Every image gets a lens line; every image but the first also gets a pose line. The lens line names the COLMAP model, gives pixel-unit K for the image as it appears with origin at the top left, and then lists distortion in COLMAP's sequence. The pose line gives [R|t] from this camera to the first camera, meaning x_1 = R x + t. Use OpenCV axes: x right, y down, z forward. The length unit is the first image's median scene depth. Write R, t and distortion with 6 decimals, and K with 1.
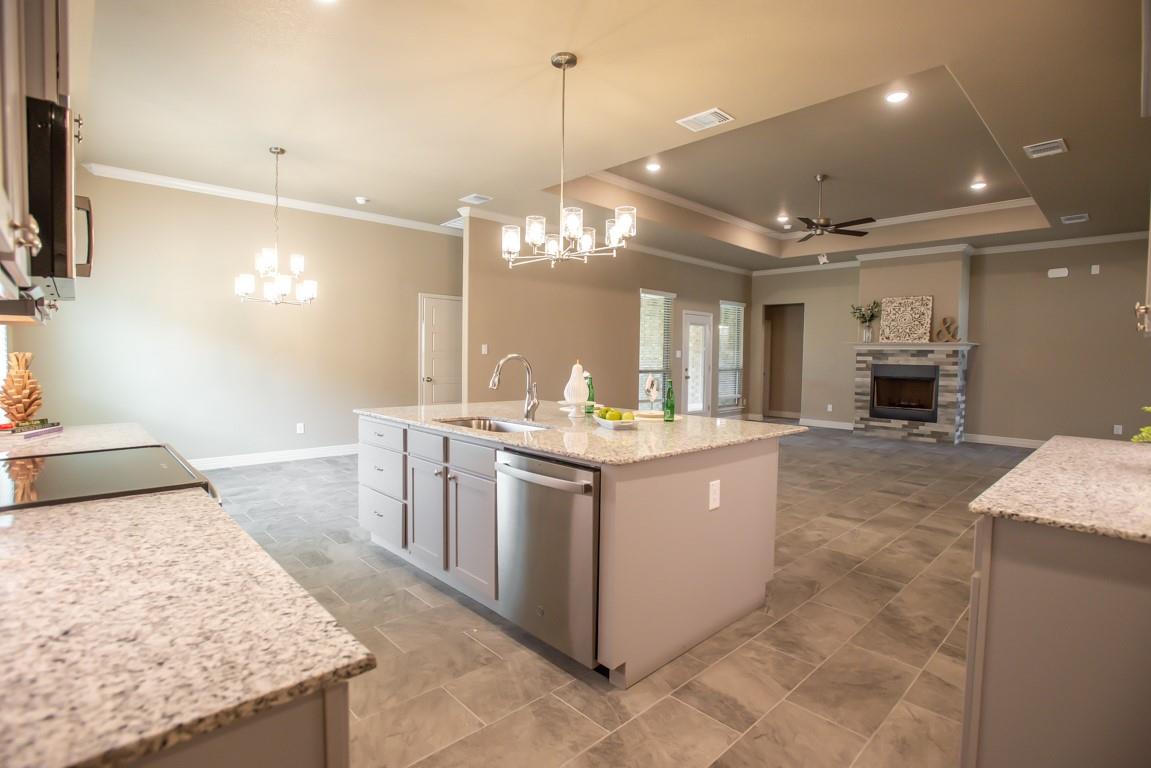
lens RADIAL K [[560.2, 0, 558.8], [0, 560.2, 383.9], [0, 0, 1]] dist [-0.048762, 0.009643]
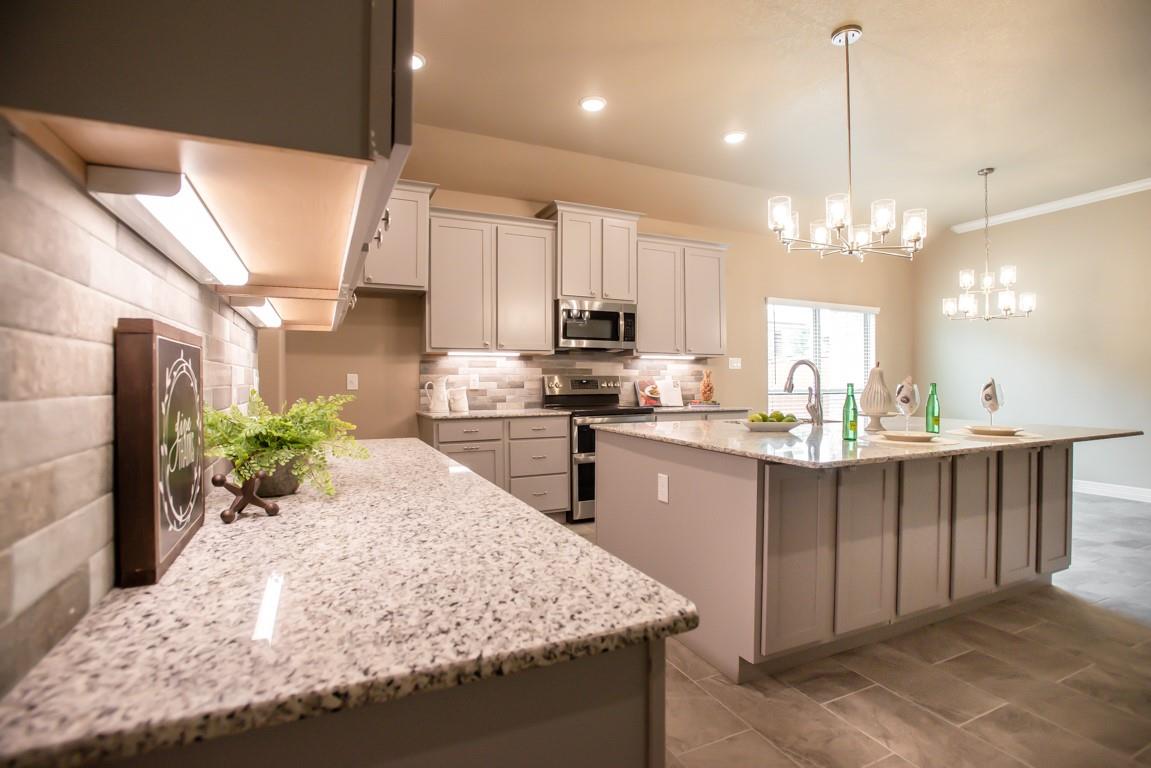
lens RADIAL K [[560.2, 0, 578.3], [0, 560.2, 382.2], [0, 0, 1]] dist [-0.048762, 0.009643]
pose [[-0.302050, -0.014283, -0.953185, 0.394153], [-0.050021, 0.998748, 0.000885, 0.003023], [0.951979, 0.047947, -0.302386, 0.346096]]
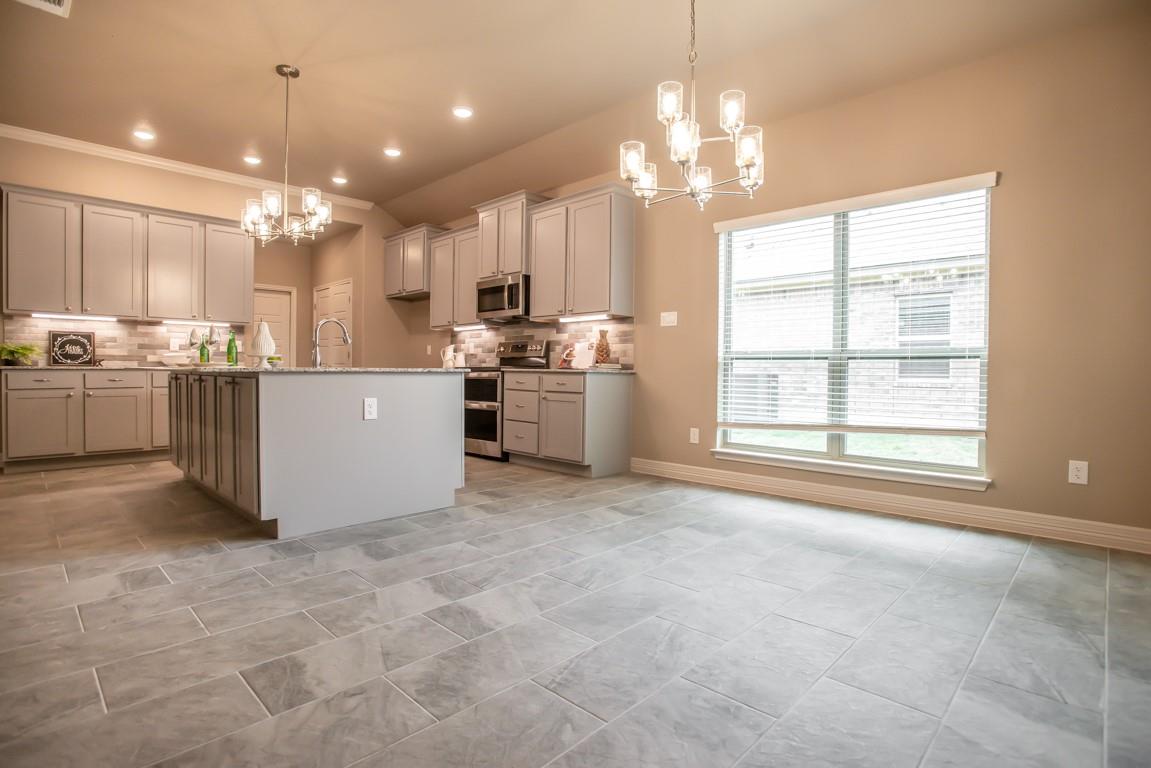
lens RADIAL K [[560.2, 0, 566.7], [0, 560.2, 384.0], [0, 0, 1]] dist [-0.048762, 0.009643]
pose [[-0.998319, -0.022393, -0.053452, -0.215598], [-0.026236, 0.997037, 0.072308, -0.002477], [0.051674, 0.073589, -0.995949, 0.893496]]
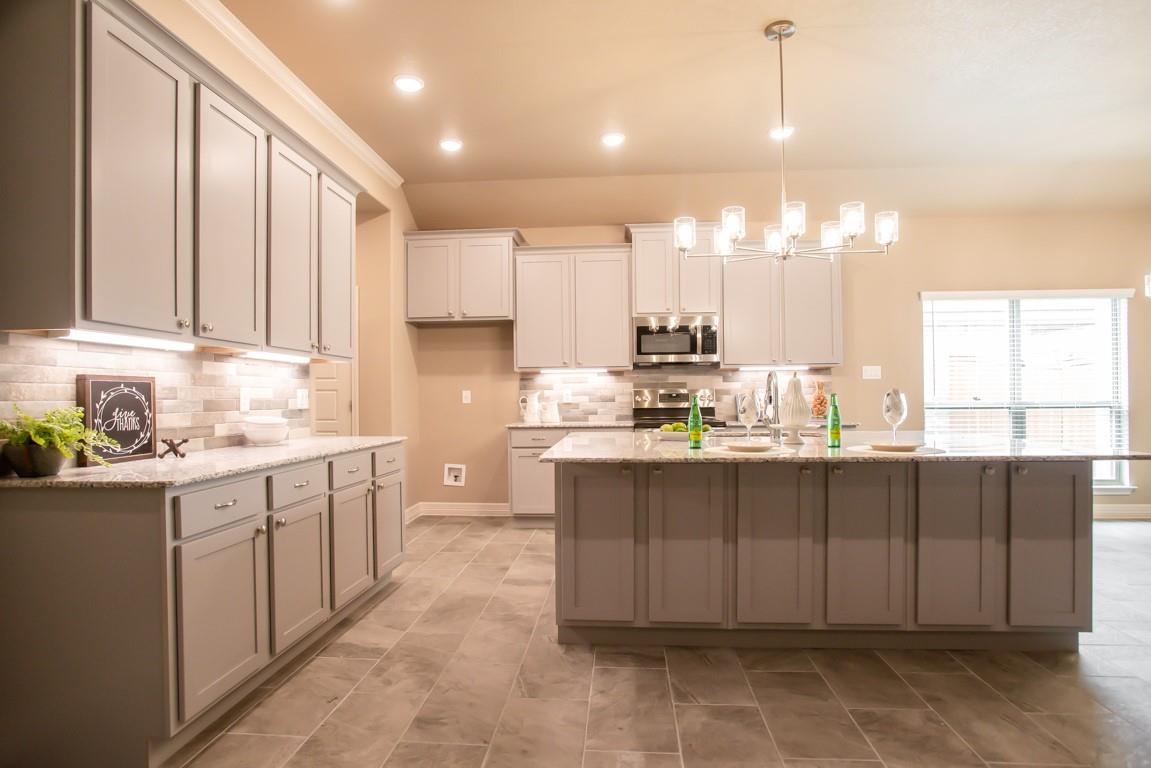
lens RADIAL K [[624.2, 0, 579.0], [0, 624.2, 393.3], [0, 0, 1]] dist [-0.034938, 0.003507]
pose [[-0.731266, -0.014627, -0.681935, 0.358436], [-0.035328, 0.999240, 0.016451, -0.007091], [0.681177, 0.036121, -0.731228, 0.603067]]
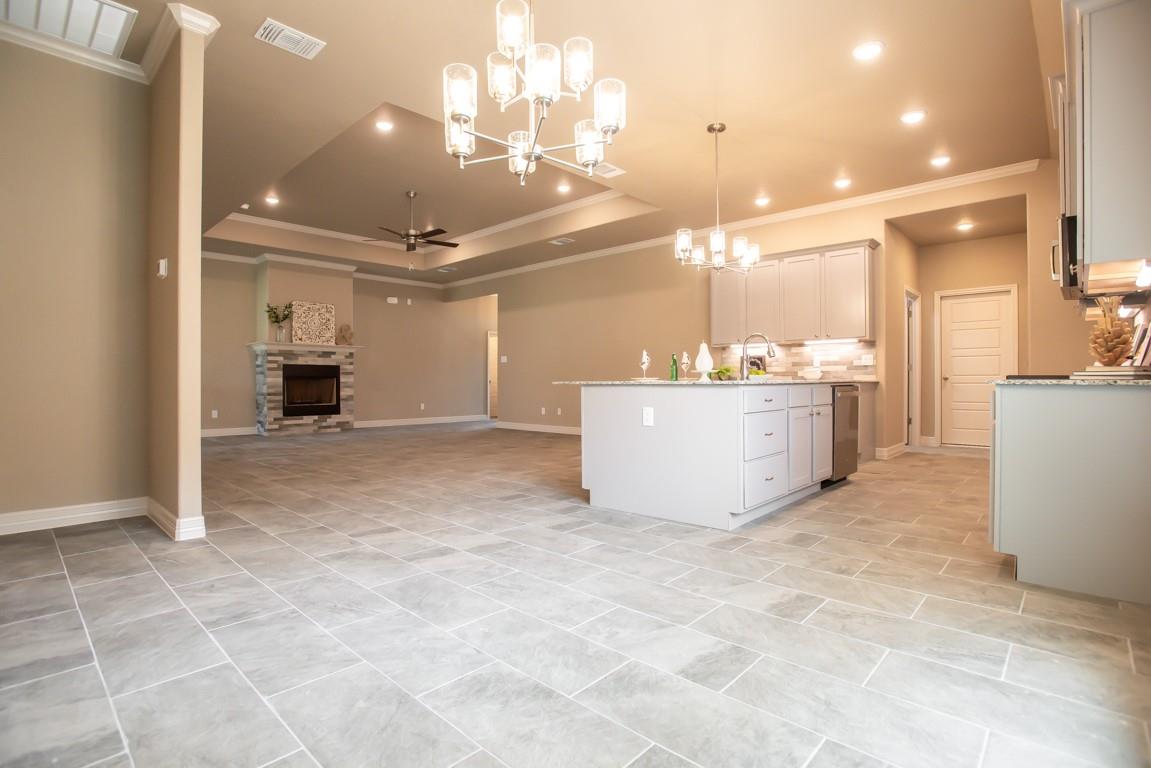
lens RADIAL K [[560.2, 0, 591.4], [0, 560.2, 382.6], [0, 0, 1]] dist [-0.048762, 0.009643]
pose [[-0.099872, -0.015822, 0.994875, -0.542738], [0.052890, 0.998376, 0.021187, 0.007219], [-0.993594, 0.054735, -0.098873, 0.587839]]
